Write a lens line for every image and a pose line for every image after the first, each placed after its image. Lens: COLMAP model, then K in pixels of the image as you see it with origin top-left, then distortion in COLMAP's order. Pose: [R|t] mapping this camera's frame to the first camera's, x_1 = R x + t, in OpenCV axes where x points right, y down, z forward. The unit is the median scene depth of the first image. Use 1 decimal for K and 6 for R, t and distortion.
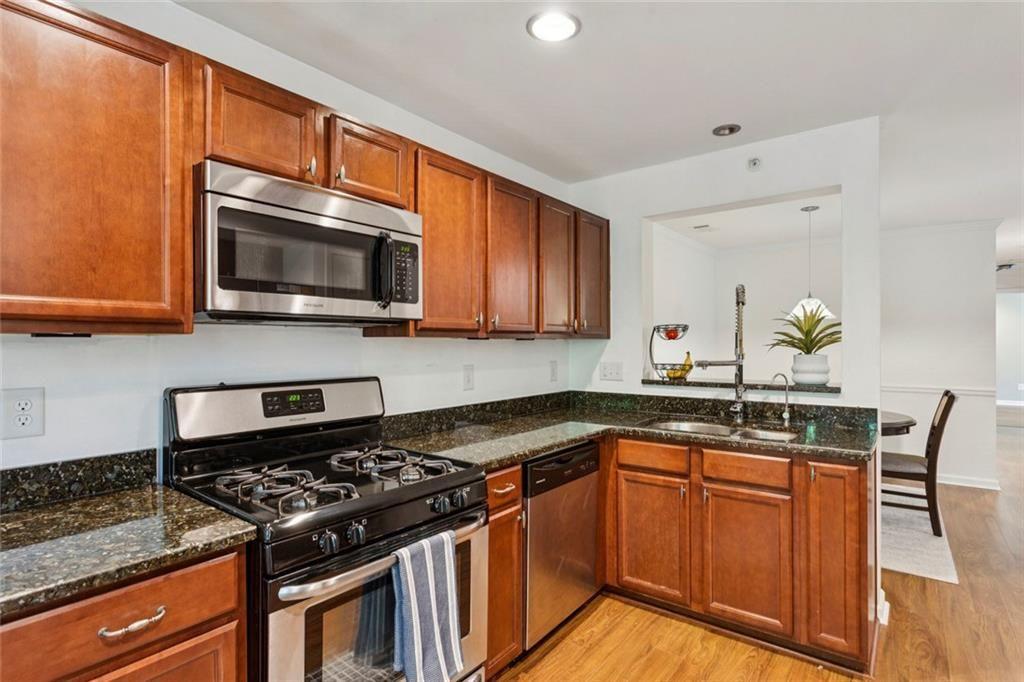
lens RADIAL K [[517.0, 0, 518.2], [0, 517.0, 340.1], [0, 0, 1]] dist [-0.001606, 0.000682]
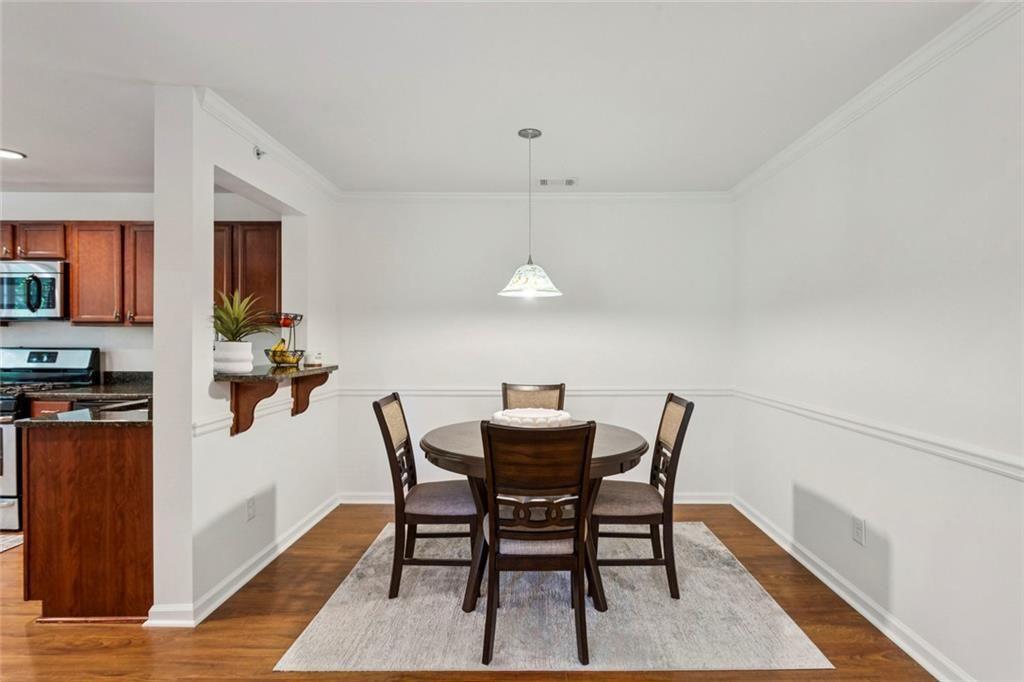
lens RADIAL K [[517.0, 0, 518.2], [0, 517.0, 340.1], [0, 0, 1]] dist [-0.001606, 0.000682]
pose [[0.598203, 0.017580, -0.801152, 2.179846], [-0.002822, 0.999799, 0.019831, 0.001089], [0.801339, -0.009603, 0.598133, 1.140190]]
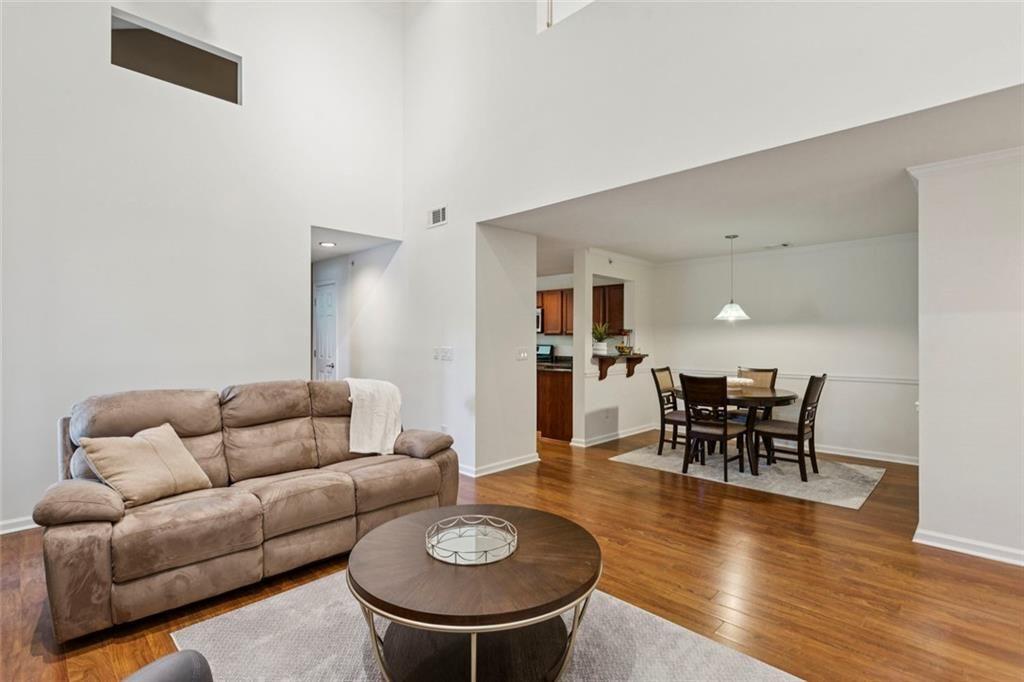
lens RADIAL K [[487.8, 0, 512.6], [0, 487.8, 326.7], [0, 0, 1]] dist [0.004684, 0.000338]
pose [[-0.099020, -0.016796, -0.994944, 3.783616], [0.004268, 0.999841, -0.017304, -0.013011], [0.995076, -0.005960, -0.098932, 1.105701]]
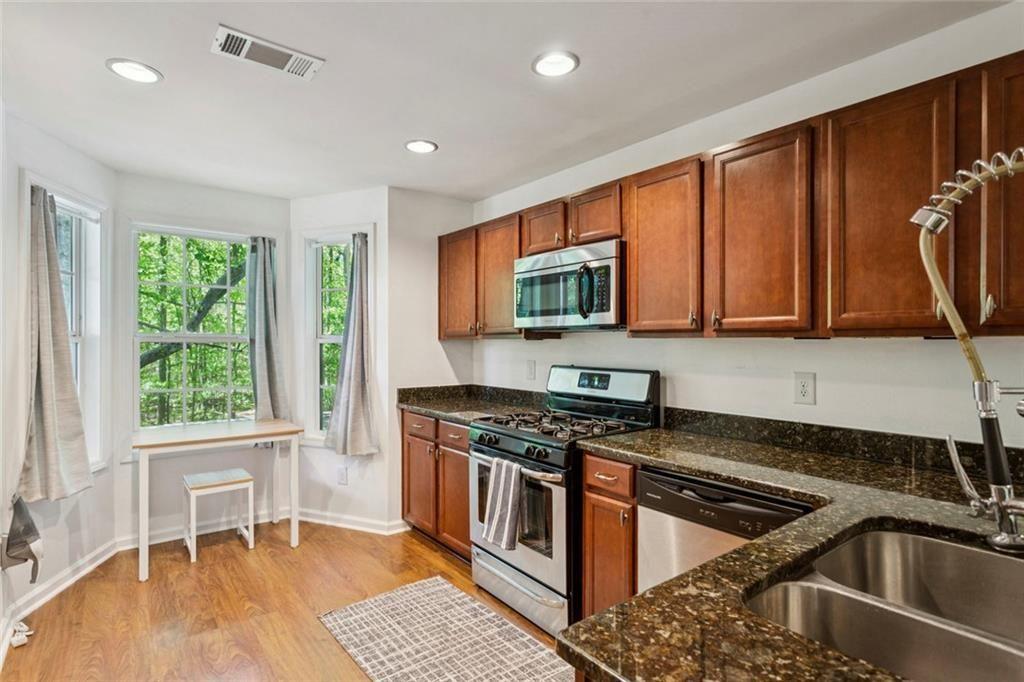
lens RADIAL K [[517.0, 0, 518.2], [0, 517.0, 340.1], [0, 0, 1]] dist [-0.001606, 0.000682]
pose [[-0.229193, 0.006830, -0.973357, 0.994760], [0.008785, 0.999949, 0.004948, -0.010301], [0.973341, -0.007417, -0.229241, 0.994558]]
